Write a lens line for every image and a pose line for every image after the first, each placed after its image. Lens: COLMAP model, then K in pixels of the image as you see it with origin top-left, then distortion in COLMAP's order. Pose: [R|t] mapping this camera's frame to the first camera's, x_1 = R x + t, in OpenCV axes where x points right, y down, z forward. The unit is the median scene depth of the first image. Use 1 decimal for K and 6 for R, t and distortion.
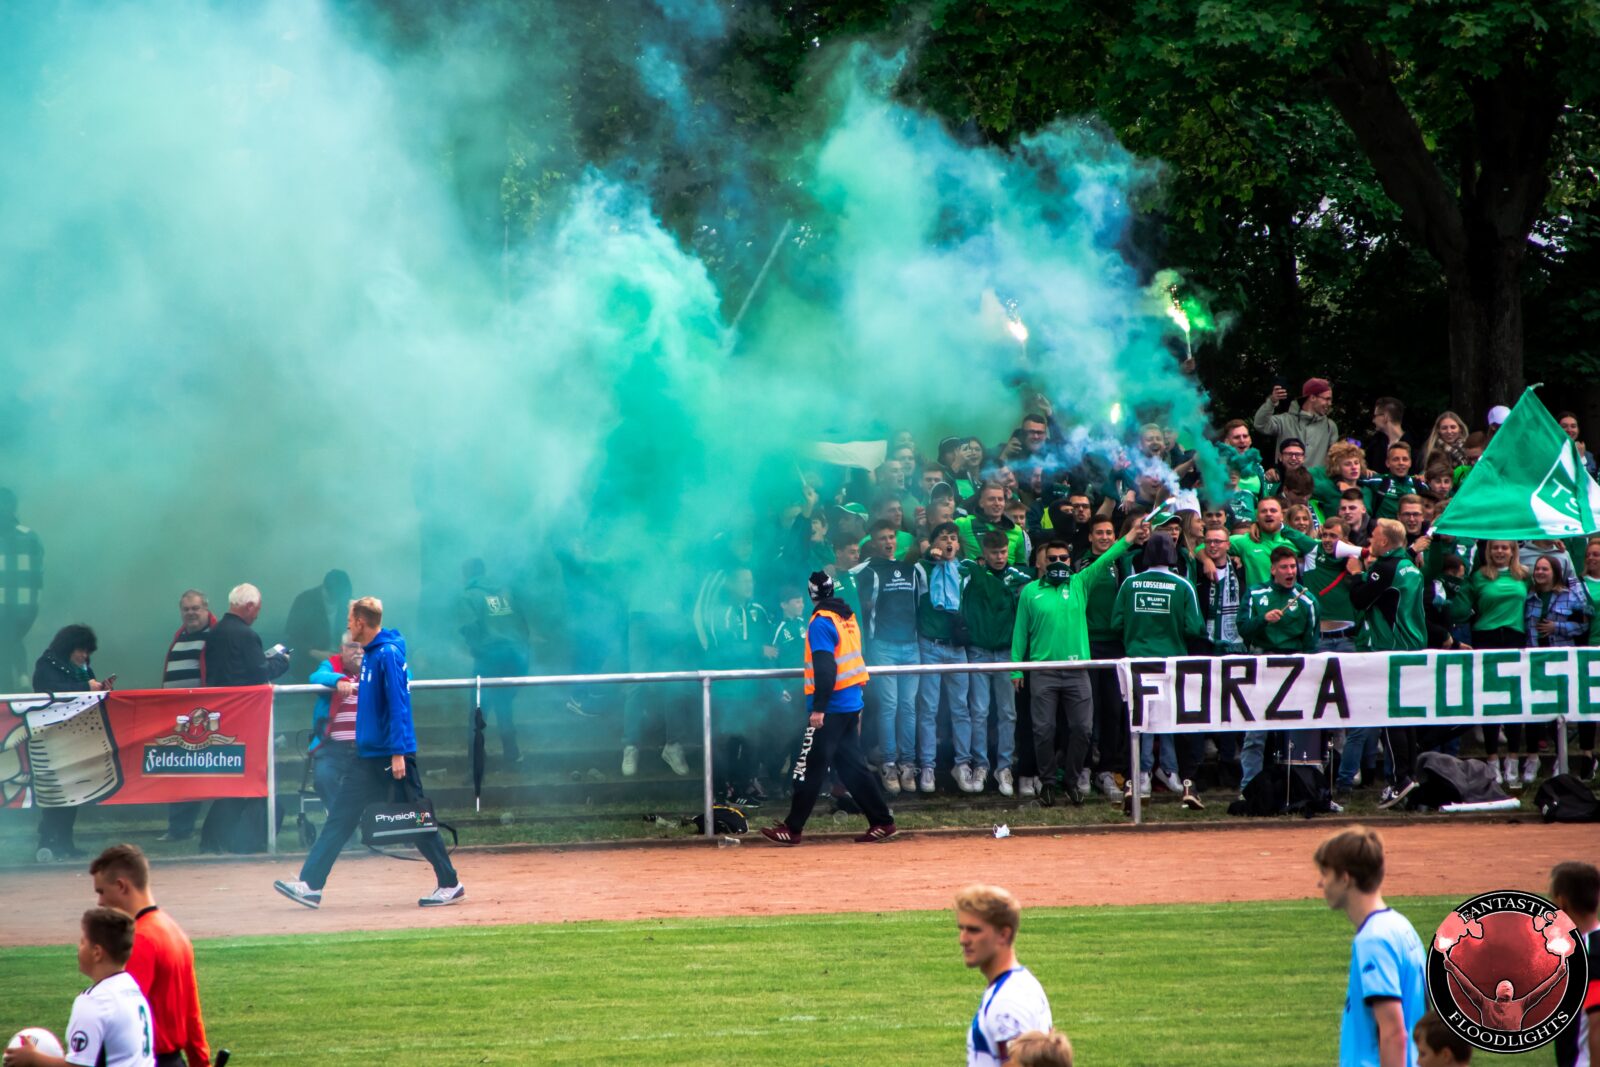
lens RADIAL K [[11813.3, 0, 800.1], [0, 11813.3, 547.5], [0, 0, 1]] dist [4.145237, 0.000000]
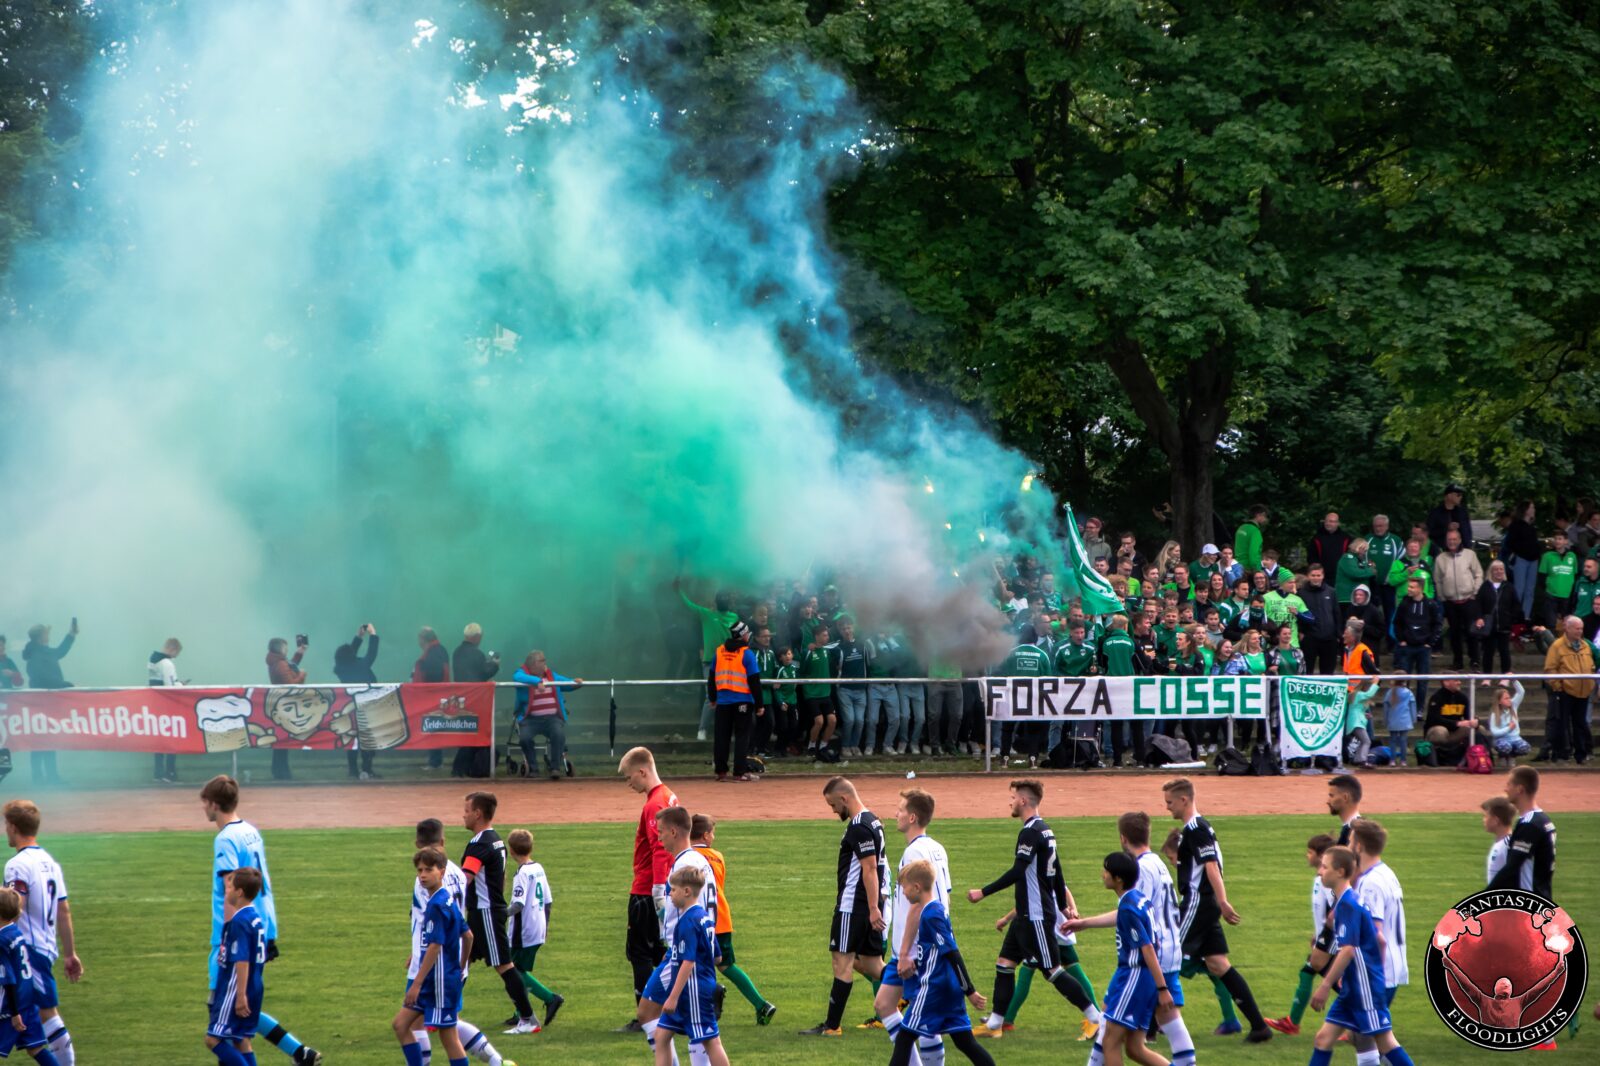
lens RADIAL K [[11813.3, 0, 811.6], [0, 11813.3, 548.5], [0, 0, 1]] dist [4.145237, 0.000000]
pose [[0.999683, 0.021047, -0.013790, 0.025699], [-0.021017, 0.999776, 0.002353, -0.013083], [0.013837, -0.002062, 0.999902, -0.736520]]
